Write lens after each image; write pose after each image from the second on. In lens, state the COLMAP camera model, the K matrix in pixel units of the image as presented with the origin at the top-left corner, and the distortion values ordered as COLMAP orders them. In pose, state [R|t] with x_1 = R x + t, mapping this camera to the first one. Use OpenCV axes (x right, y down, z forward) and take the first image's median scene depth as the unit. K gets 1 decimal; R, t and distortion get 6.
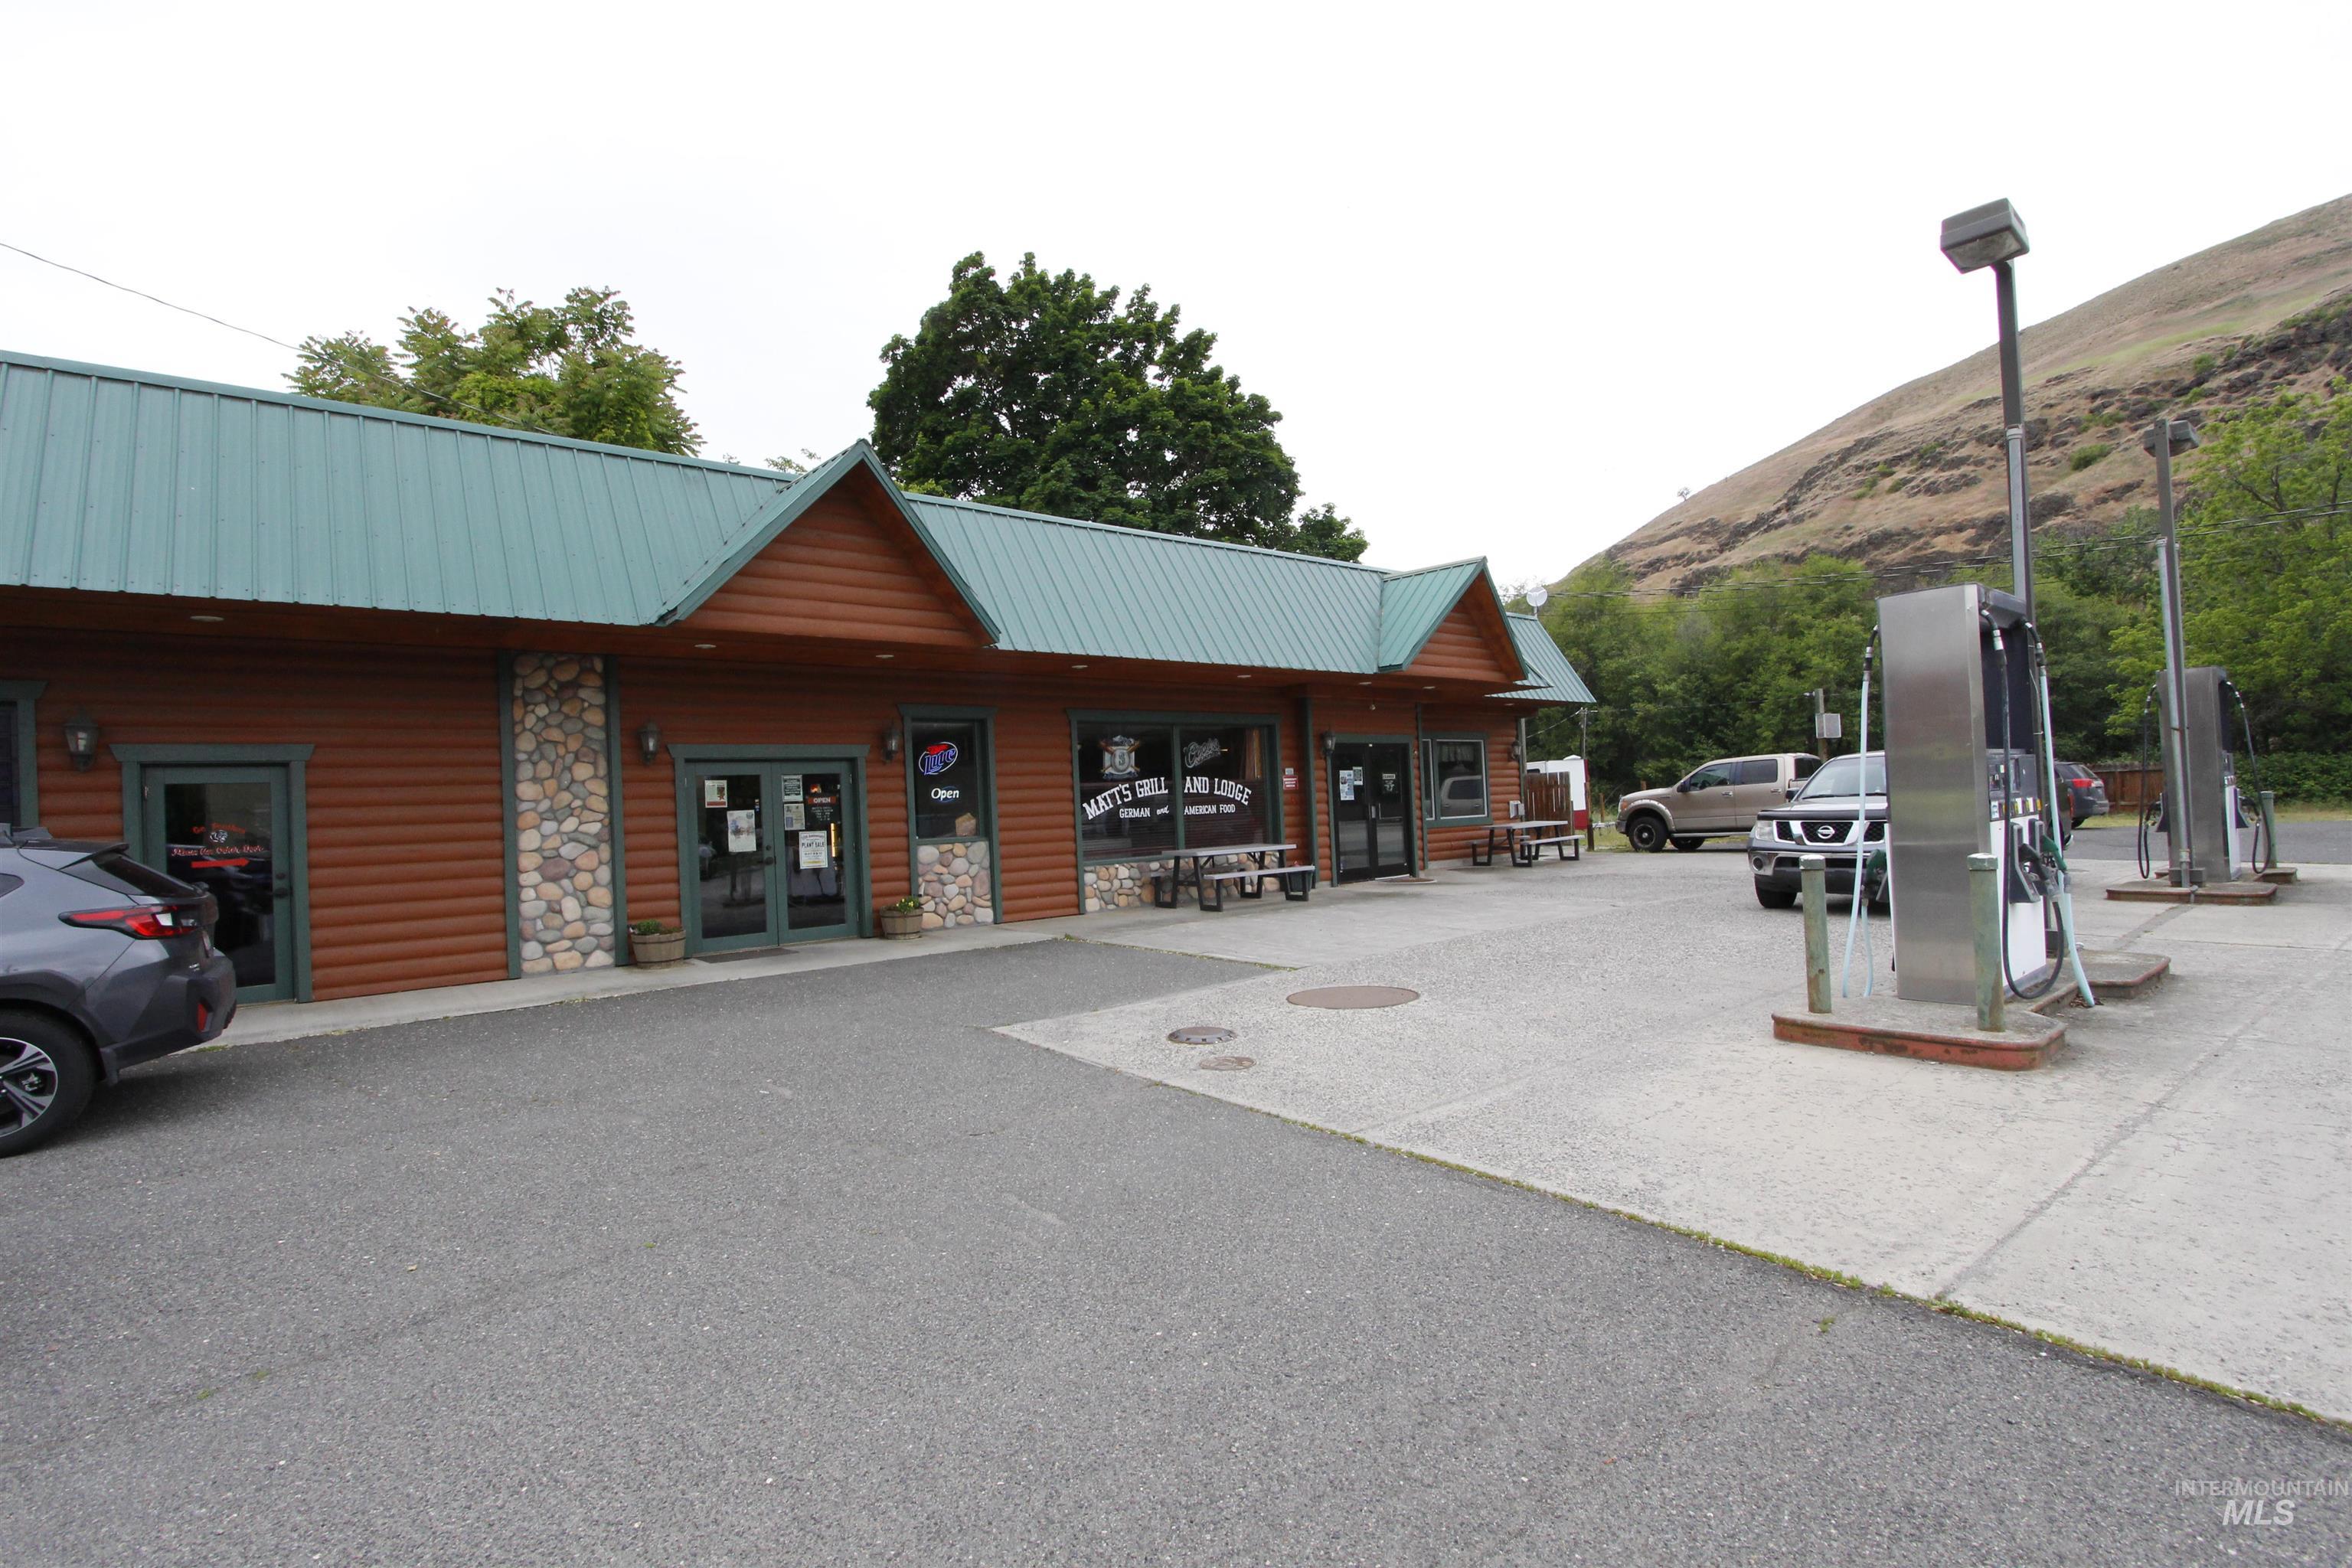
lens RADIAL K [[1082.8, 0, 1183.1], [0, 1082.8, 786.9], [0, 0, 1]] dist [-0.016916, 0.002355]
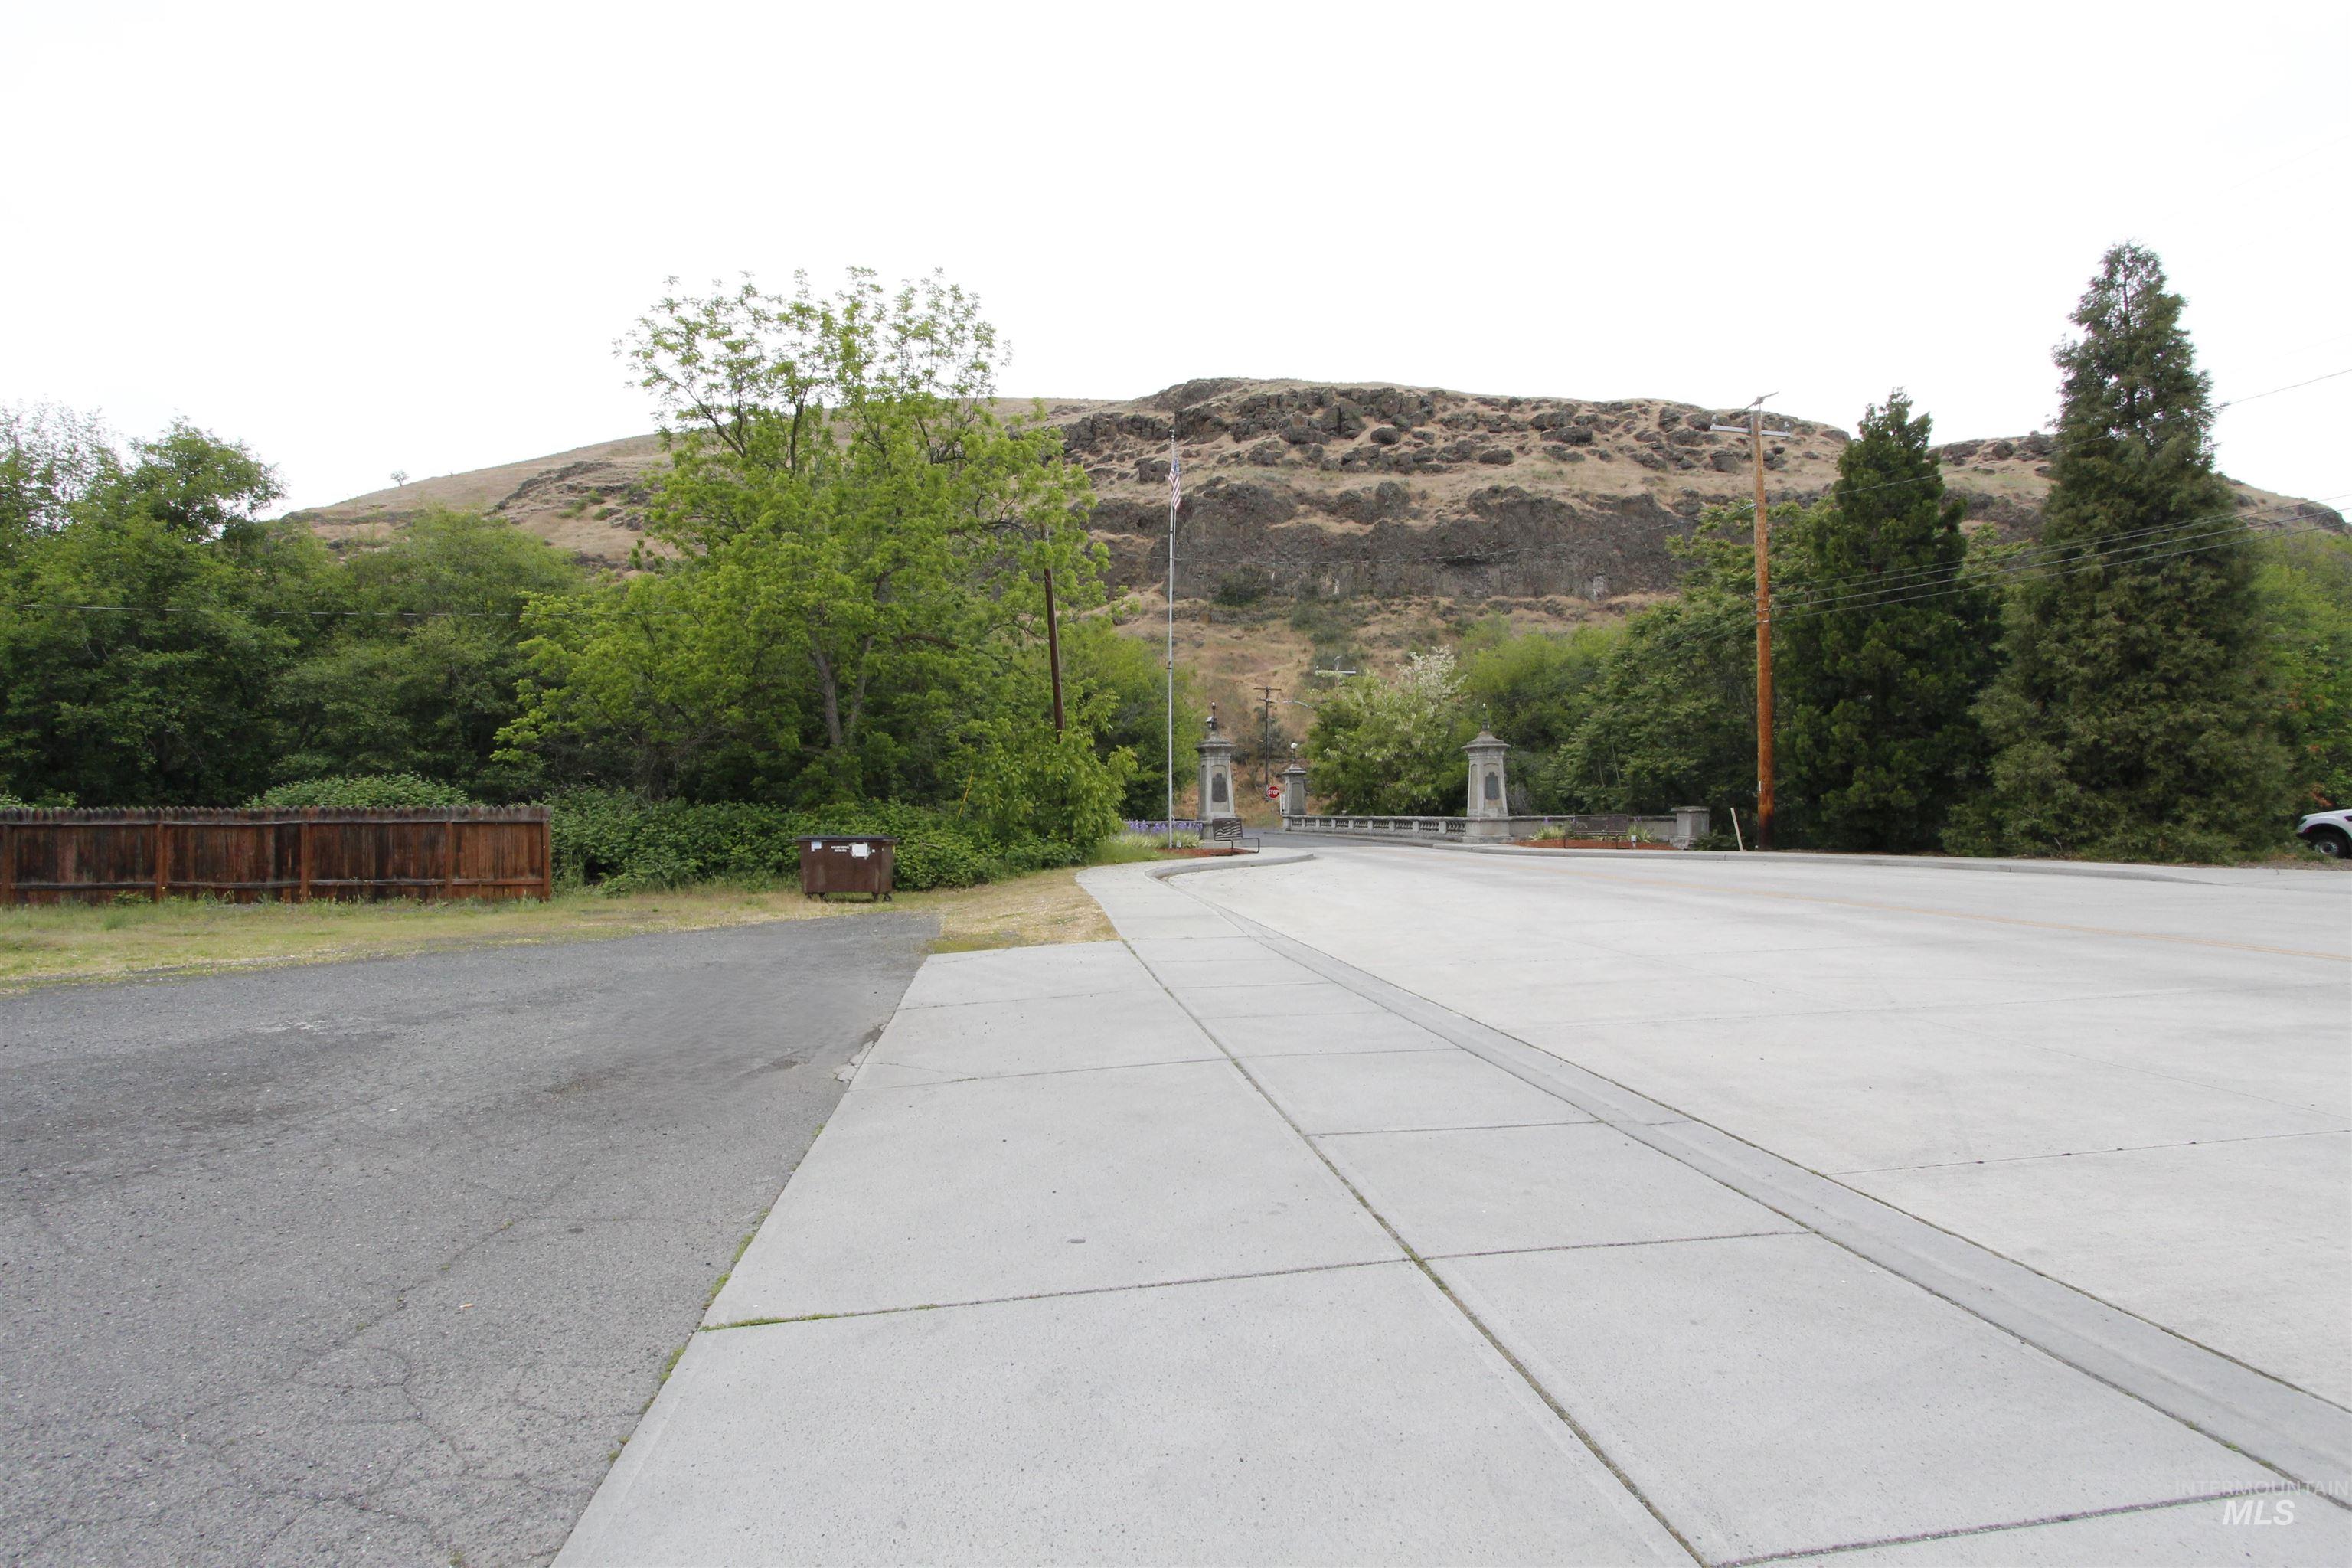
lens RADIAL K [[1082.8, 0, 1181.9], [0, 1082.8, 794.8], [0, 0, 1]] dist [-0.016916, 0.002355]
pose [[0.496636, 0.051312, 0.866441, 0.084931], [-0.028897, 0.998675, -0.042580, -0.002328], [-0.867477, -0.003890, 0.497461, 0.059194]]
